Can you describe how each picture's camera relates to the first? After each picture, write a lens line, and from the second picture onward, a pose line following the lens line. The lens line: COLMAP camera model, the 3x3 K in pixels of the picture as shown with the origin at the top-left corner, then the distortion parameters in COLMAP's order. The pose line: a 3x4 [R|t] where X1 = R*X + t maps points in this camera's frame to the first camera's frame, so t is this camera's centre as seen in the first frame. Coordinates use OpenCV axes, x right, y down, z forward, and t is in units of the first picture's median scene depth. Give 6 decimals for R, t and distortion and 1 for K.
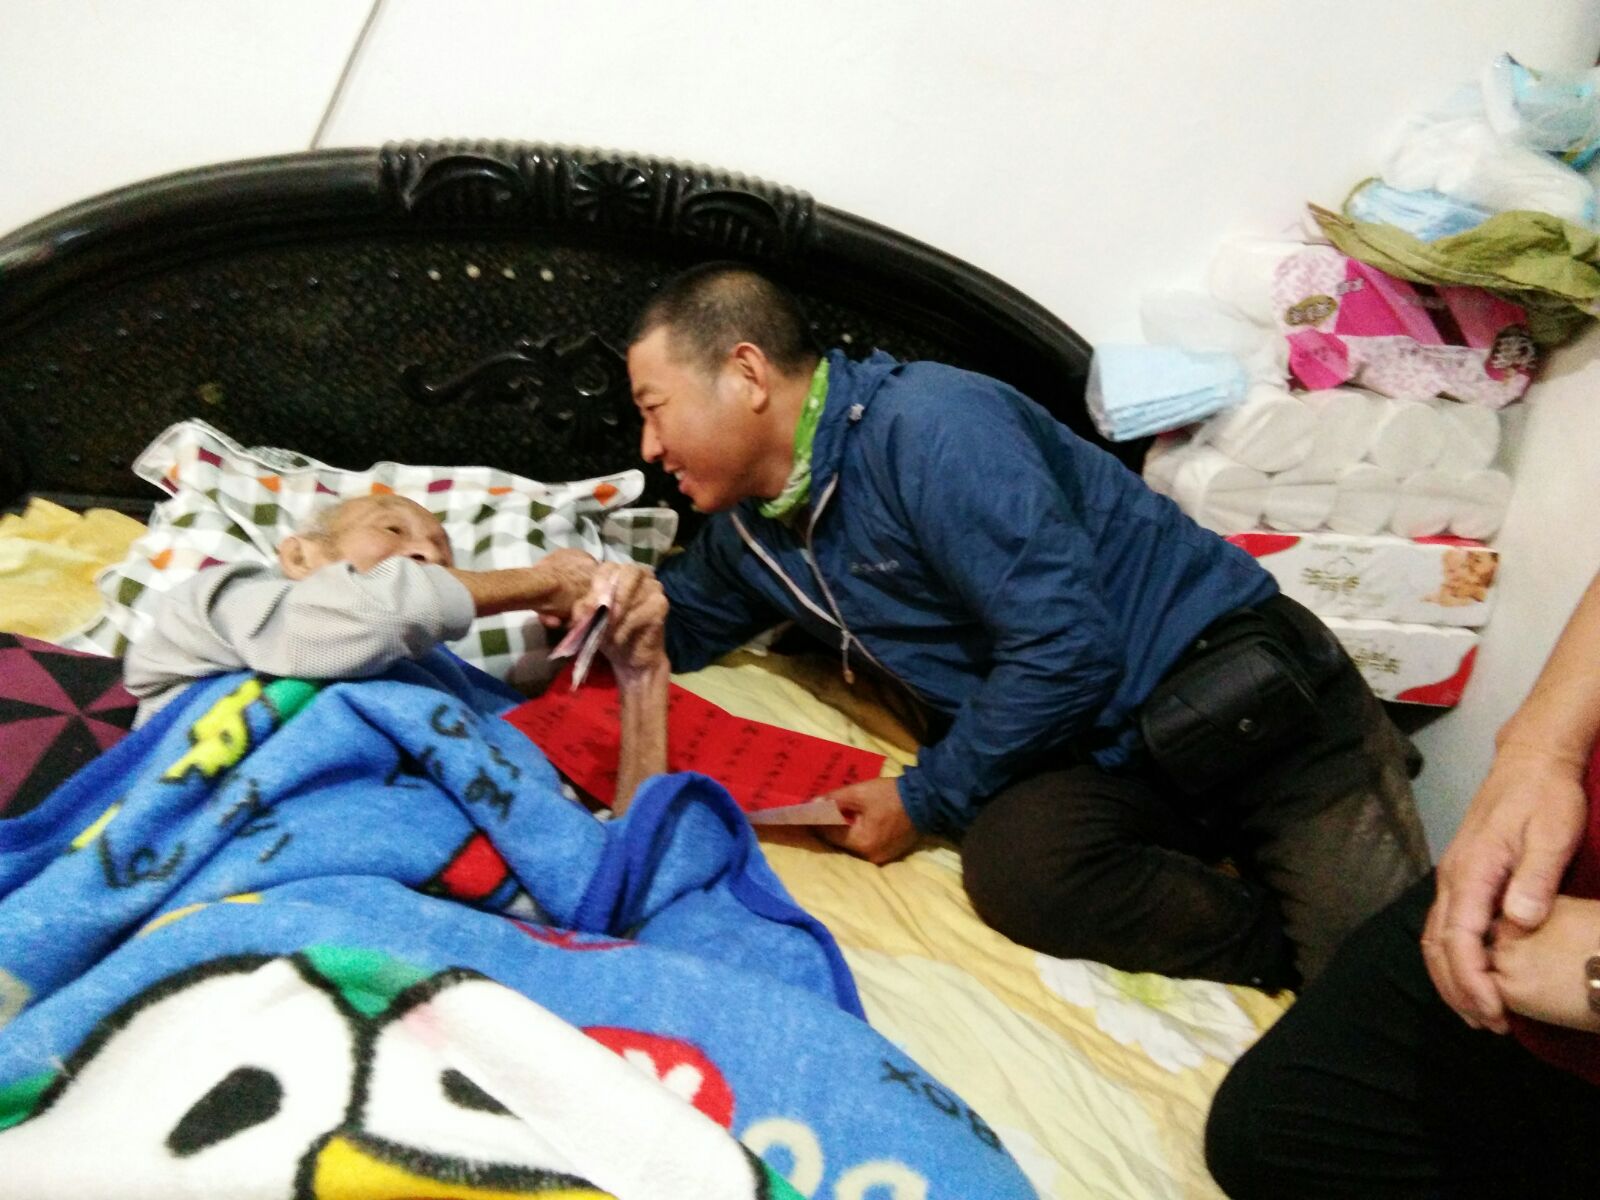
lens RADIAL K [[1288.6, 0, 811.1], [0, 1288.6, 600.4], [0, 0, 1]] dist [0.109780, -0.178702]
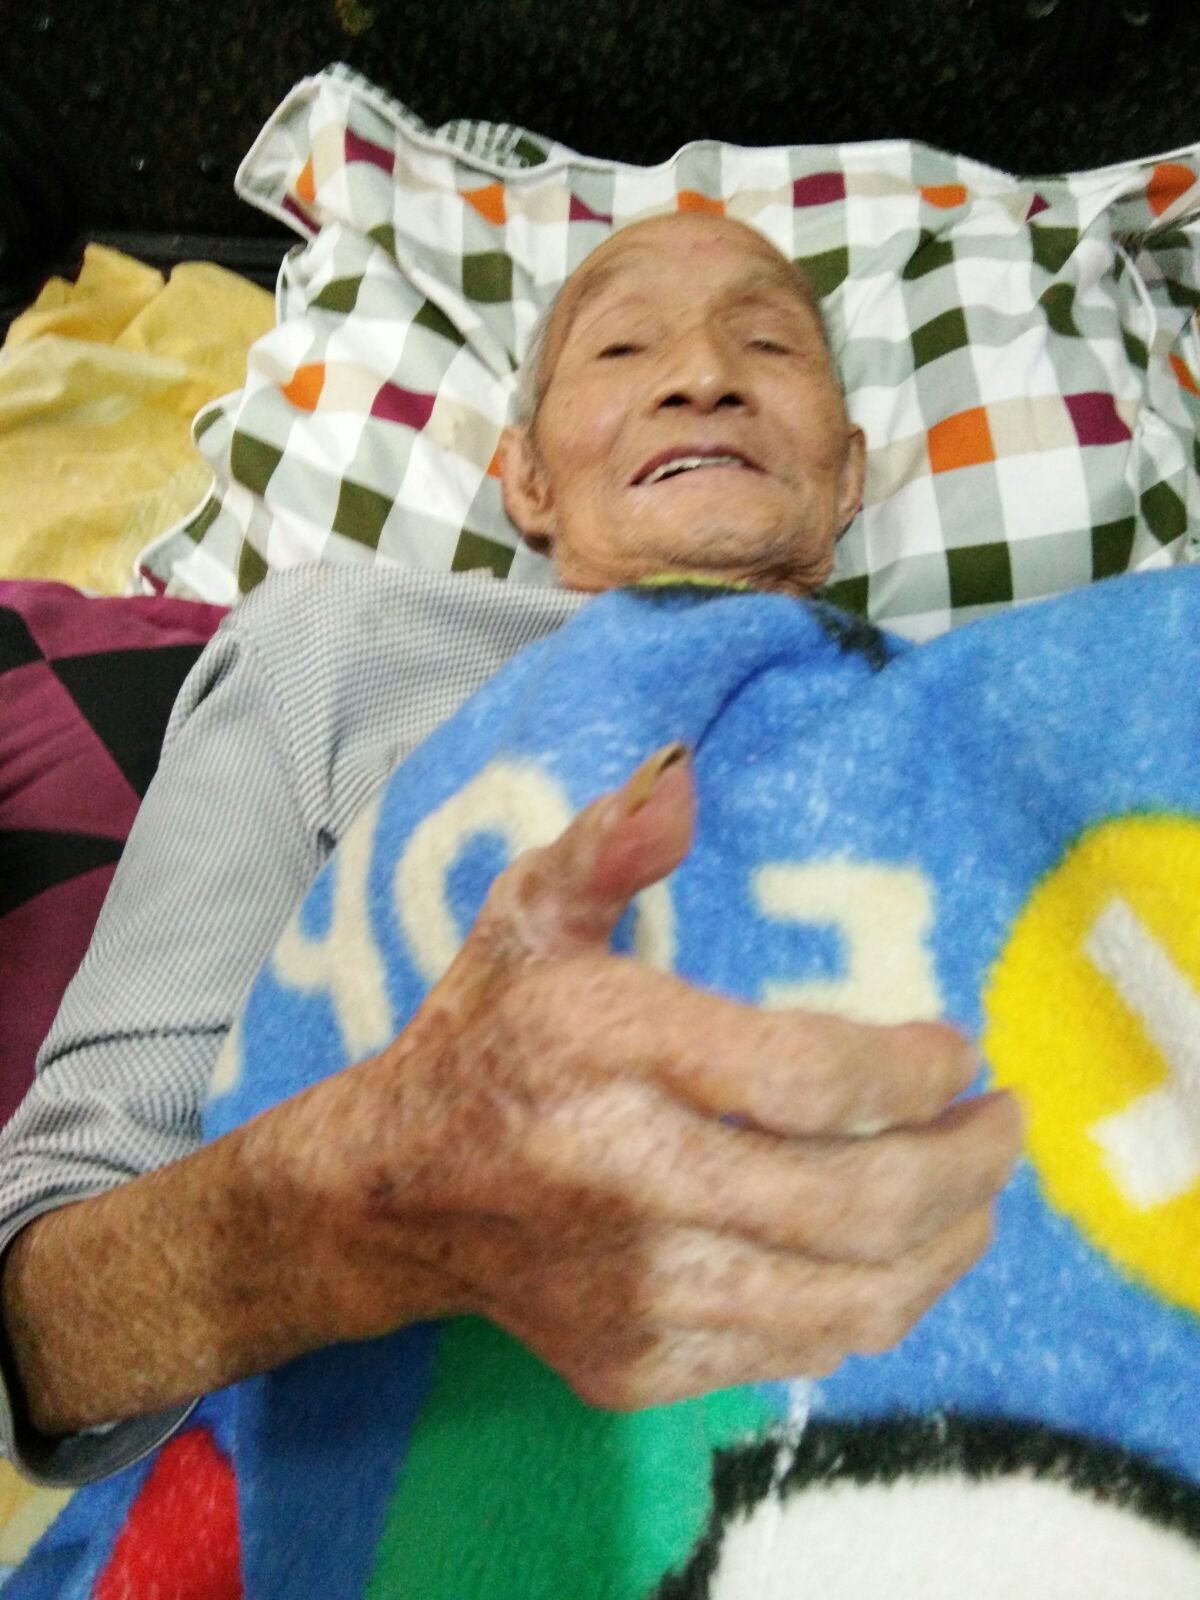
lens RADIAL K [[1288.6, 0, 600.0], [0, 1288.6, 800.0], [0, 0, 1]] dist [0.109780, -0.178702]
pose [[0.968772, 0.068450, -0.238318, -0.218789], [0.023468, 0.931513, 0.362950, -0.053376], [0.246840, -0.357208, 0.900818, 0.445431]]
